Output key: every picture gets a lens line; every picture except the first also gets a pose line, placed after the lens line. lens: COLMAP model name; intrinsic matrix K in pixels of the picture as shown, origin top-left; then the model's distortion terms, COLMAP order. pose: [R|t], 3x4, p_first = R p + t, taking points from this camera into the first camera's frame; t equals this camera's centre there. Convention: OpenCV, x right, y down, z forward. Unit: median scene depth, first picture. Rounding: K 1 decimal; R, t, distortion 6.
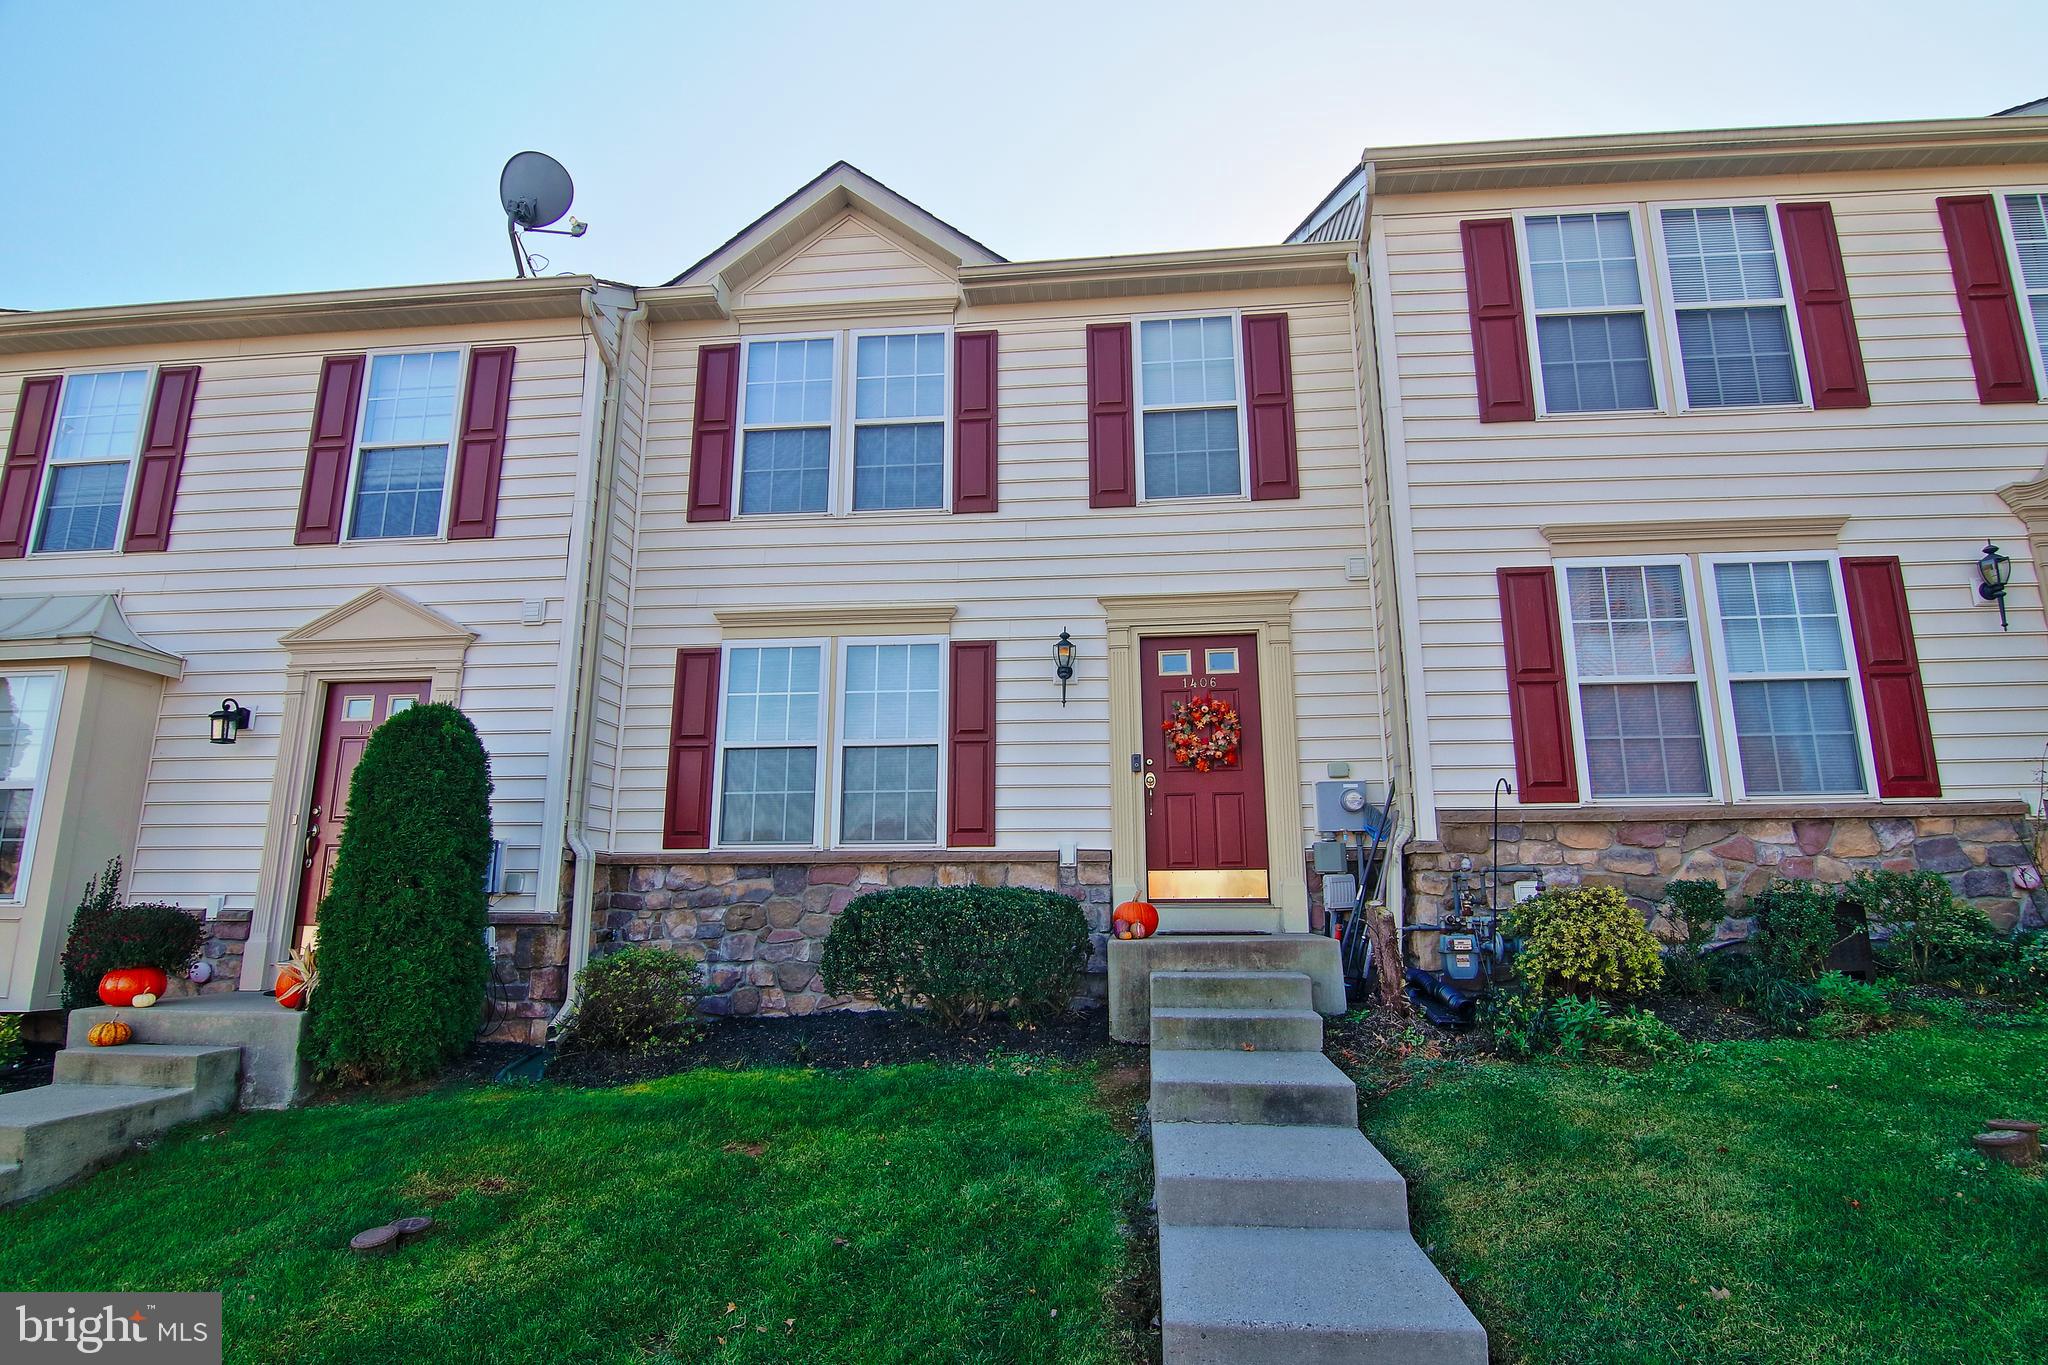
lens RADIAL K [[1087.2, 0, 1023.4], [0, 1087.2, 672.1], [0, 0, 1]] dist [-0.010129, -0.009224]
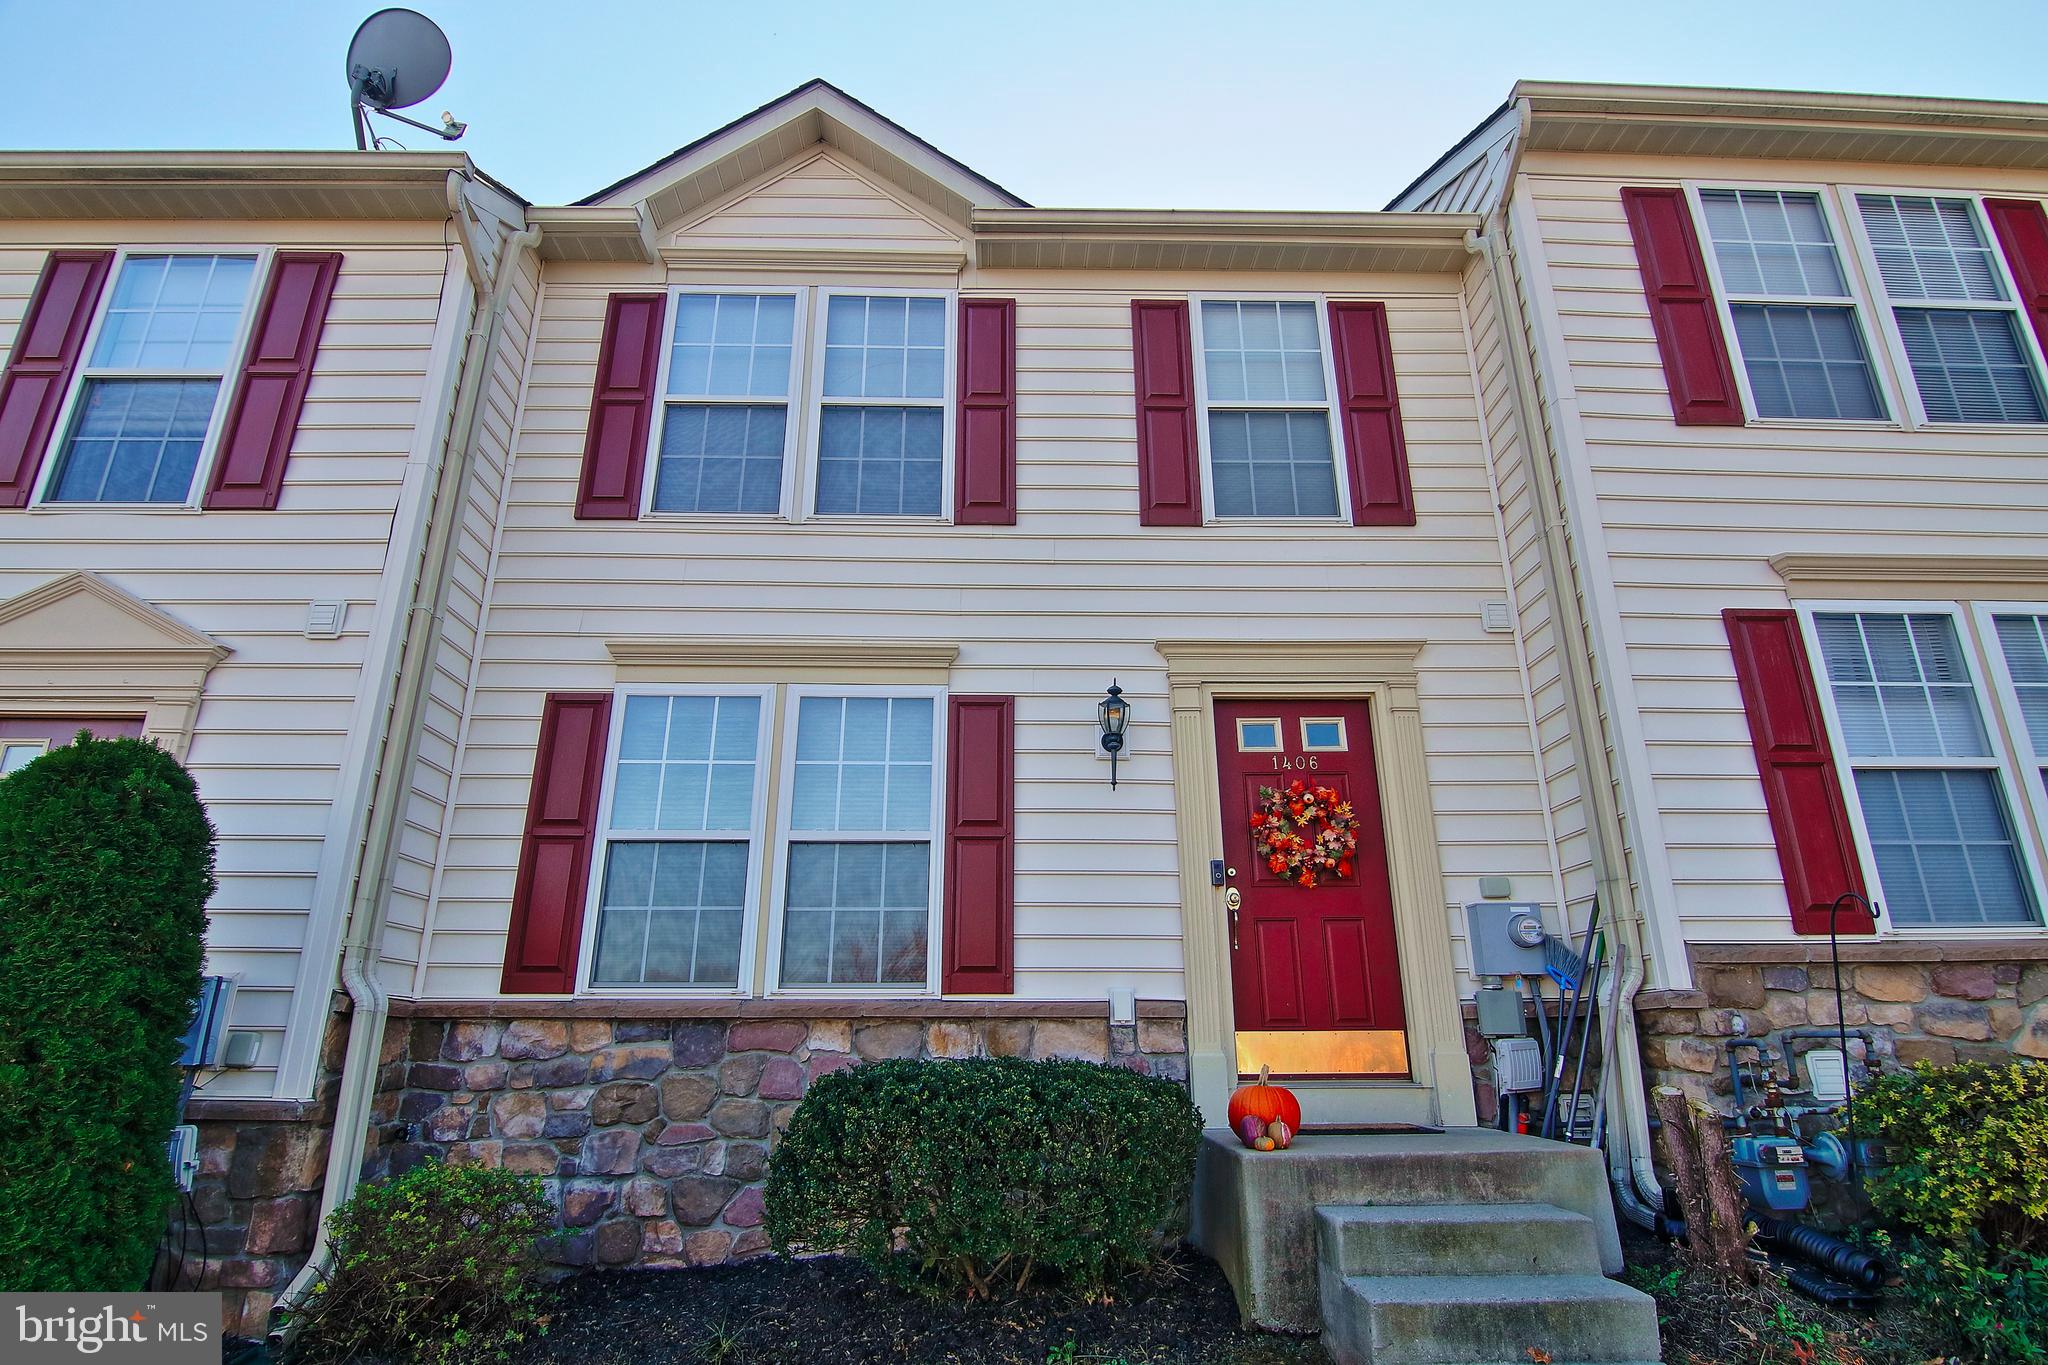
lens RADIAL K [[1087.2, 0, 1023.1], [0, 1087.2, 669.5], [0, 0, 1]] dist [-0.010129, -0.009224]
pose [[0.992354, 0.041519, 0.116228, -0.107840], [-0.026724, 0.991661, -0.126073, 0.045237], [-0.120494, 0.122003, 0.985189, 0.308636]]
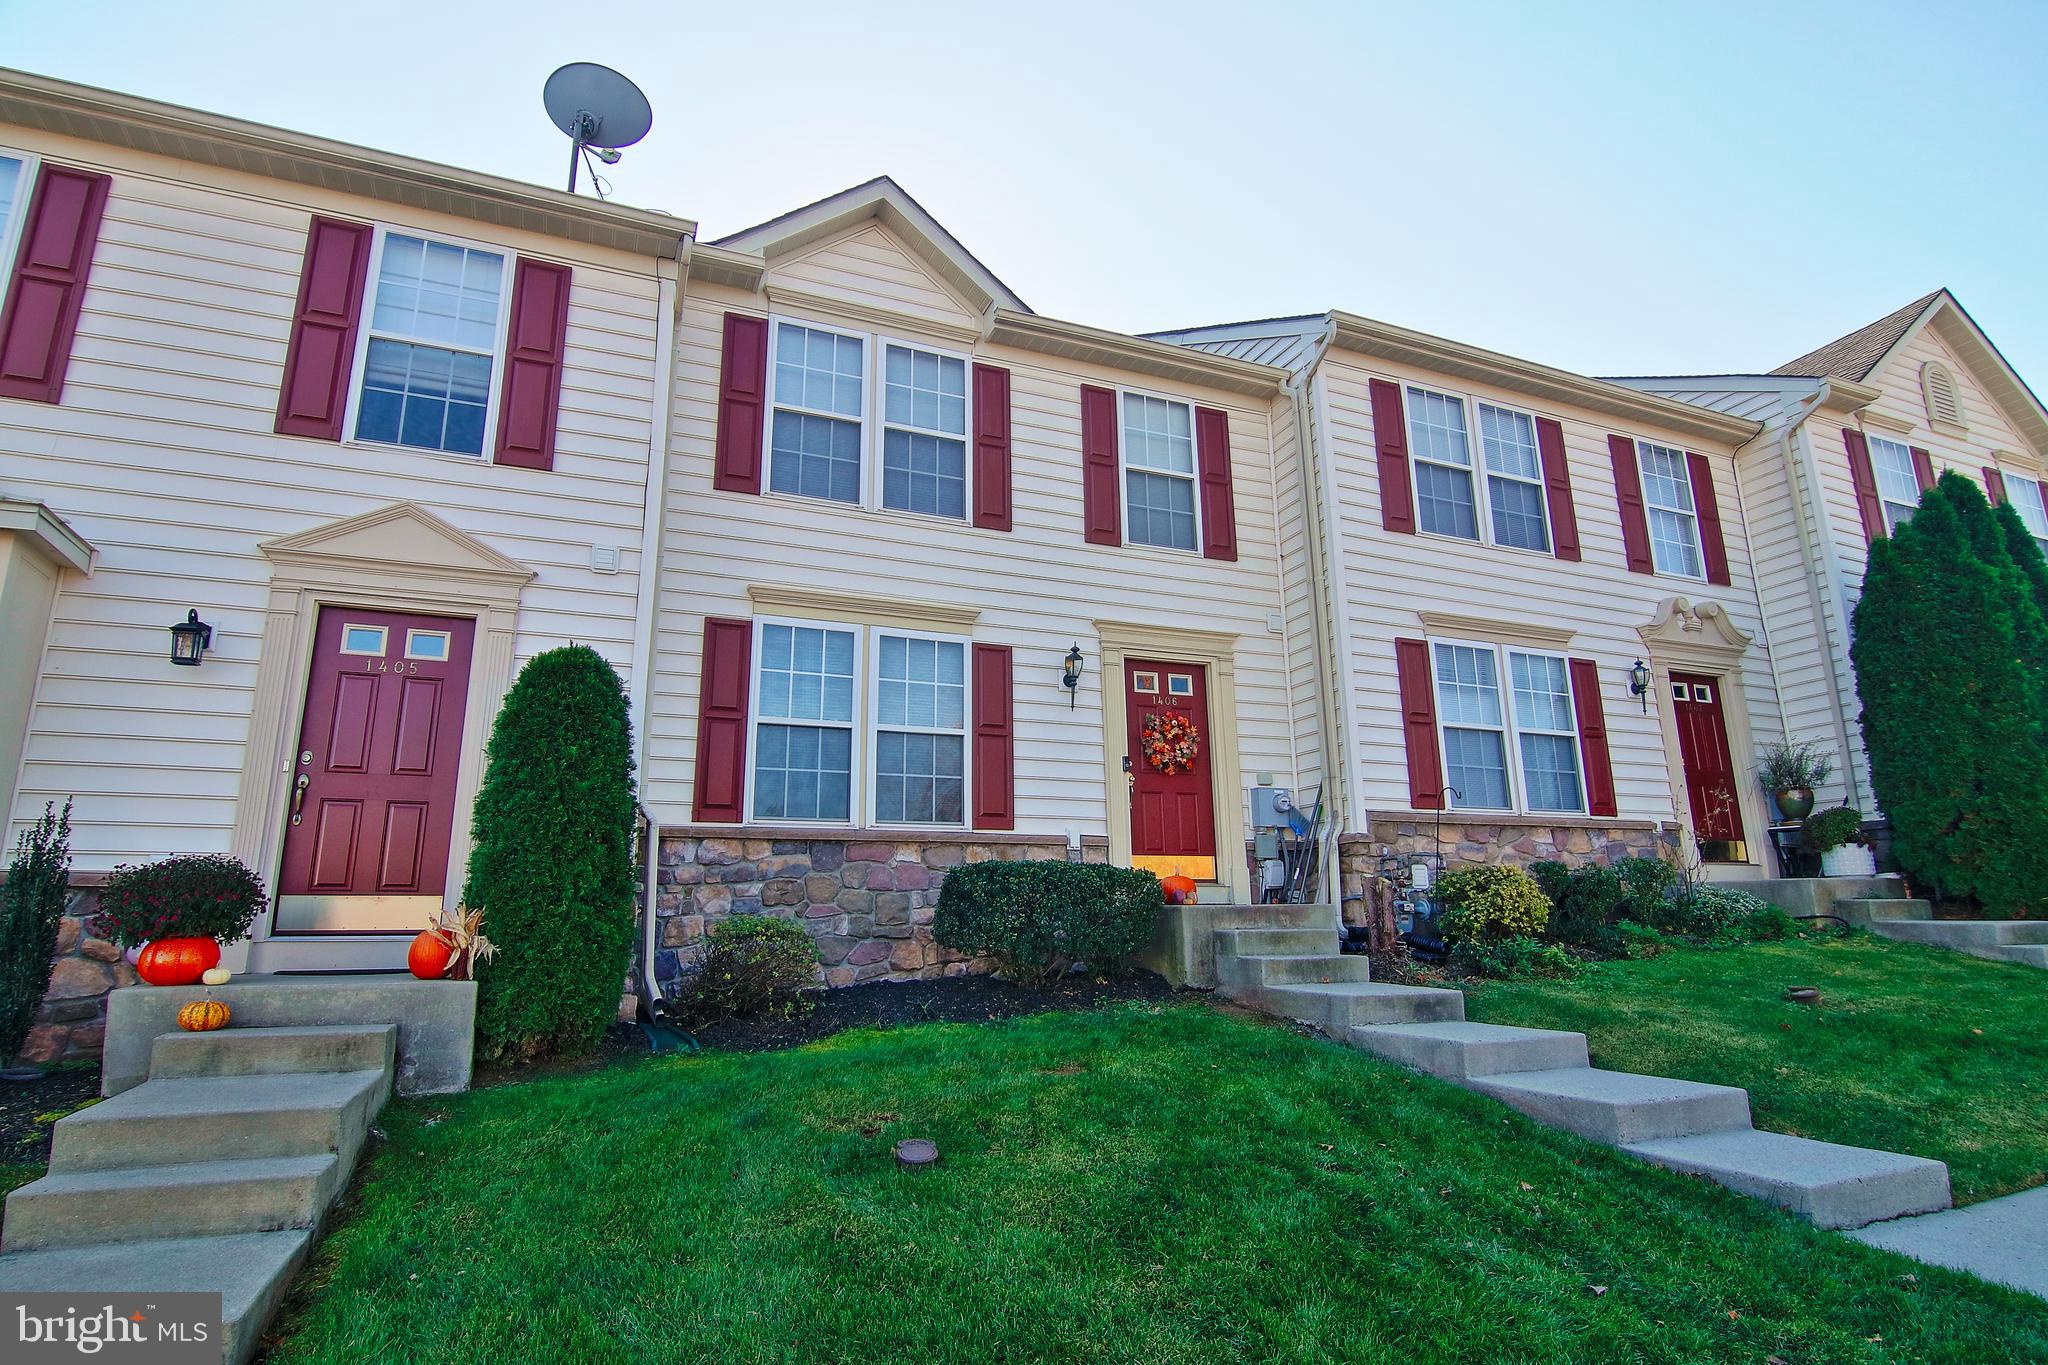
lens RADIAL K [[1087.2, 0, 1023.9], [0, 1087.2, 671.8], [0, 0, 1]] dist [-0.010129, -0.009224]
pose [[0.877317, 0.104186, 0.468466, -0.558870], [-0.091875, 0.994558, -0.049130, 0.052706], [-0.471035, 0.000062, 0.882115, 0.010322]]
